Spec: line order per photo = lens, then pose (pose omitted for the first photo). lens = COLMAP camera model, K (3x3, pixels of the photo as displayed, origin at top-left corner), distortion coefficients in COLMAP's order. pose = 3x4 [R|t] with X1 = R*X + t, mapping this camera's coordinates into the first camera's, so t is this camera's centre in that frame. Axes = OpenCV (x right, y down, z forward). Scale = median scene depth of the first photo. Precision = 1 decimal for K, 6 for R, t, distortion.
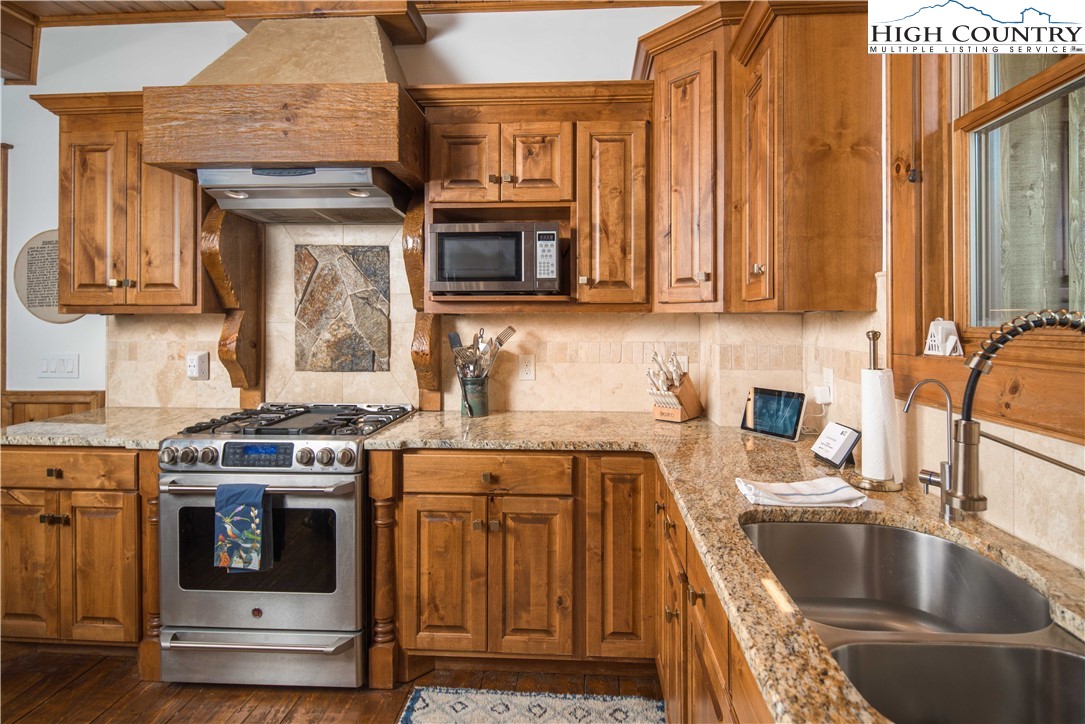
lens RADIAL K [[555.8, 0, 542.5], [0, 555.8, 362.0], [0, 0, 1]] dist [0.001149, -0.000833]
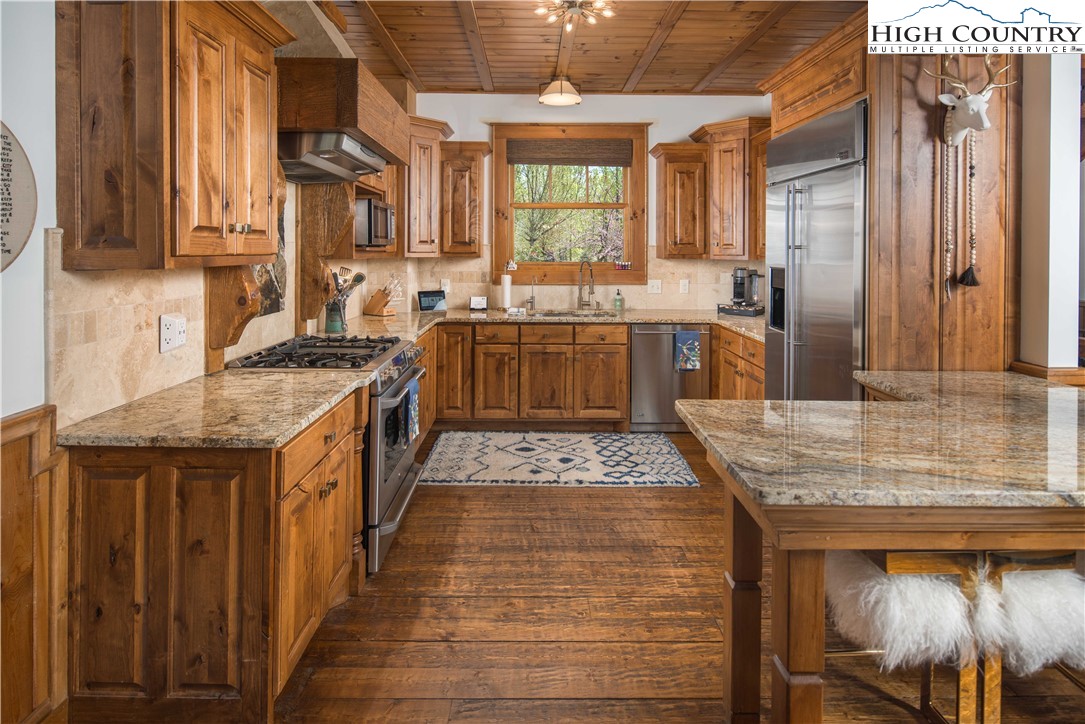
lens RADIAL K [[555.8, 0, 542.5], [0, 555.8, 362.0], [0, 0, 1]] dist [0.001149, -0.000833]
pose [[-0.088869, -0.198324, 0.976099, -1.410182], [0.063317, 0.976870, 0.204245, -0.076878], [-0.994029, 0.079955, -0.074256, 0.549988]]
